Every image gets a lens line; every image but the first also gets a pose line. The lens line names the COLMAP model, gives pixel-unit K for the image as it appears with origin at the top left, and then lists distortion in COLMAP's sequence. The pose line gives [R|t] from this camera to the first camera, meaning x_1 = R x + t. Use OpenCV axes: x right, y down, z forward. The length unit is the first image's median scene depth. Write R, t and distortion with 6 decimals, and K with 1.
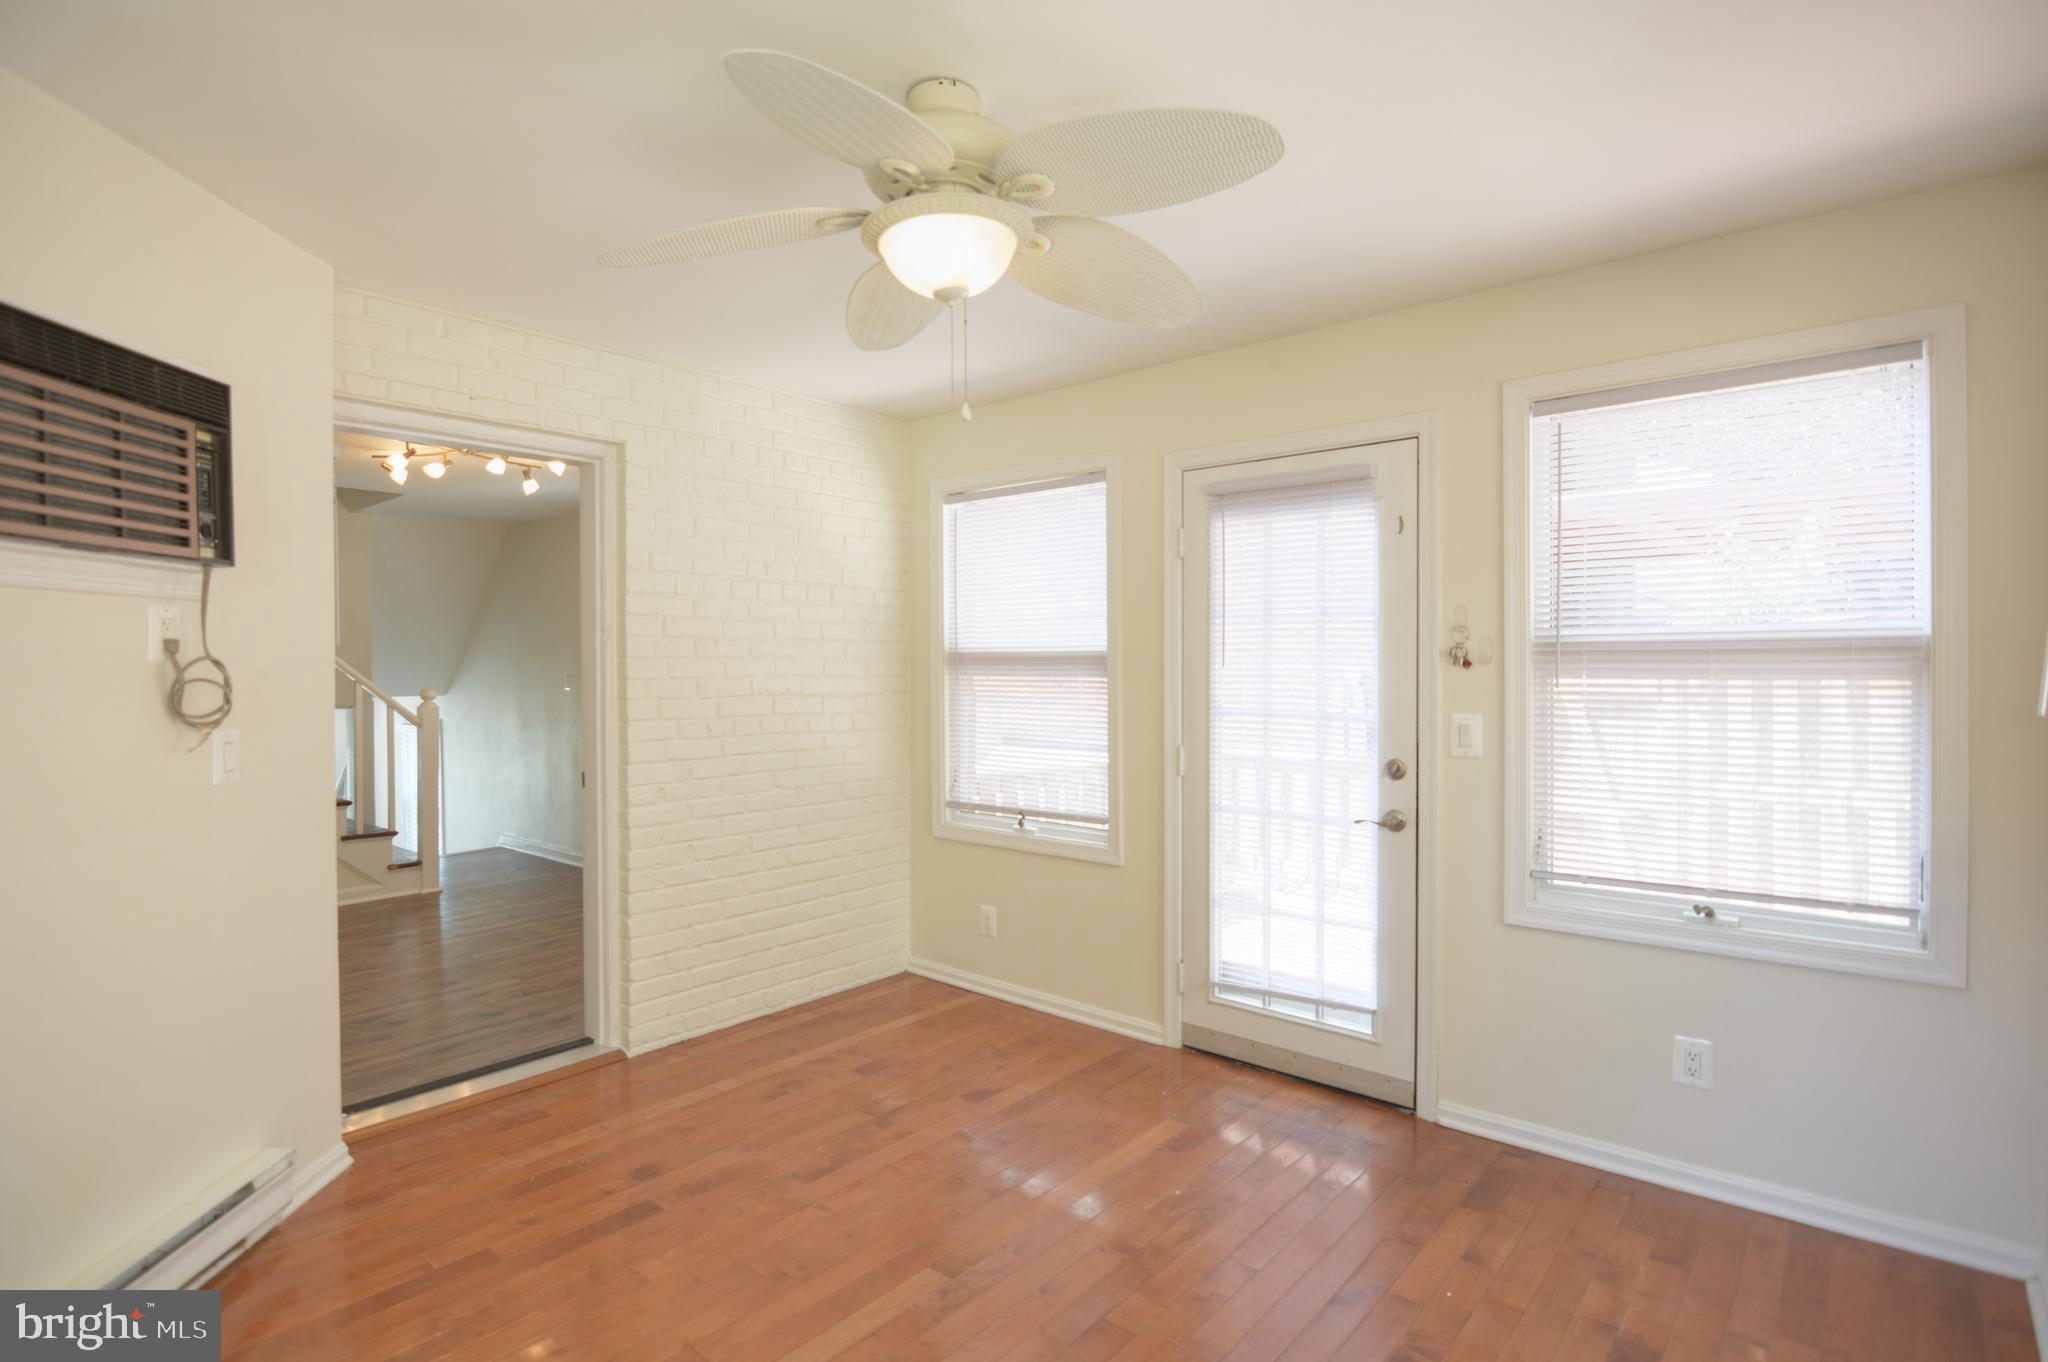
lens RADIAL K [[1017.1, 0, 1028.9], [0, 1017.1, 674.8], [0, 0, 1]] dist [-0.005984, -0.011815]
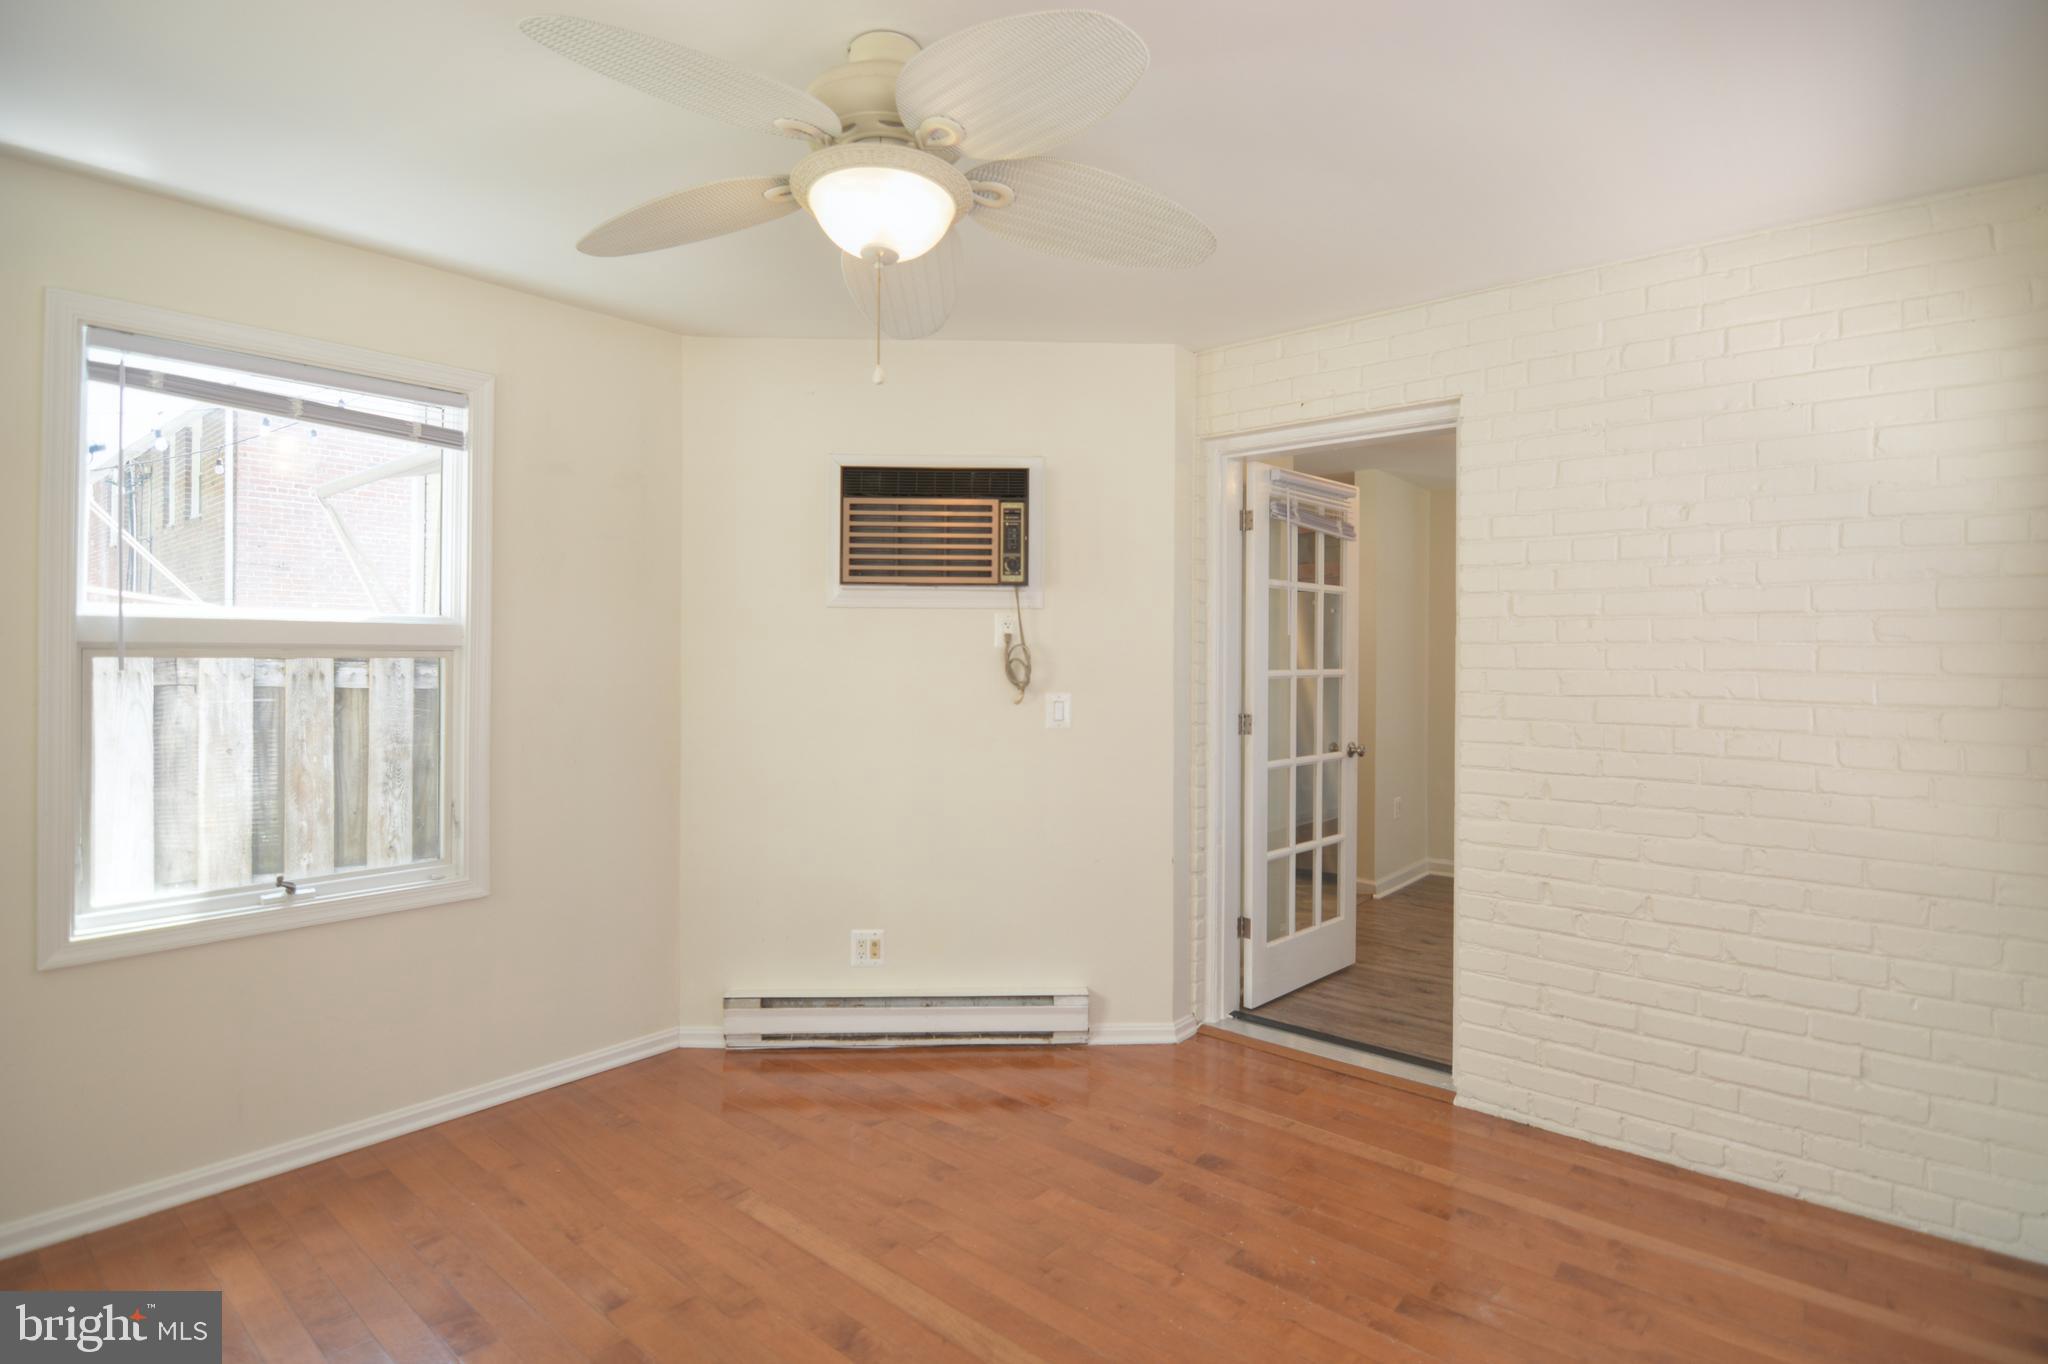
lens RADIAL K [[1017.1, 0, 1004.0], [0, 1017.1, 648.3], [0, 0, 1]] dist [-0.005984, -0.011815]
pose [[-0.016916, -0.000420, -0.999857, 0.649573], [-0.014028, 0.999902, -0.000182, -0.009660], [0.999758, 0.014023, -0.016921, 0.846852]]
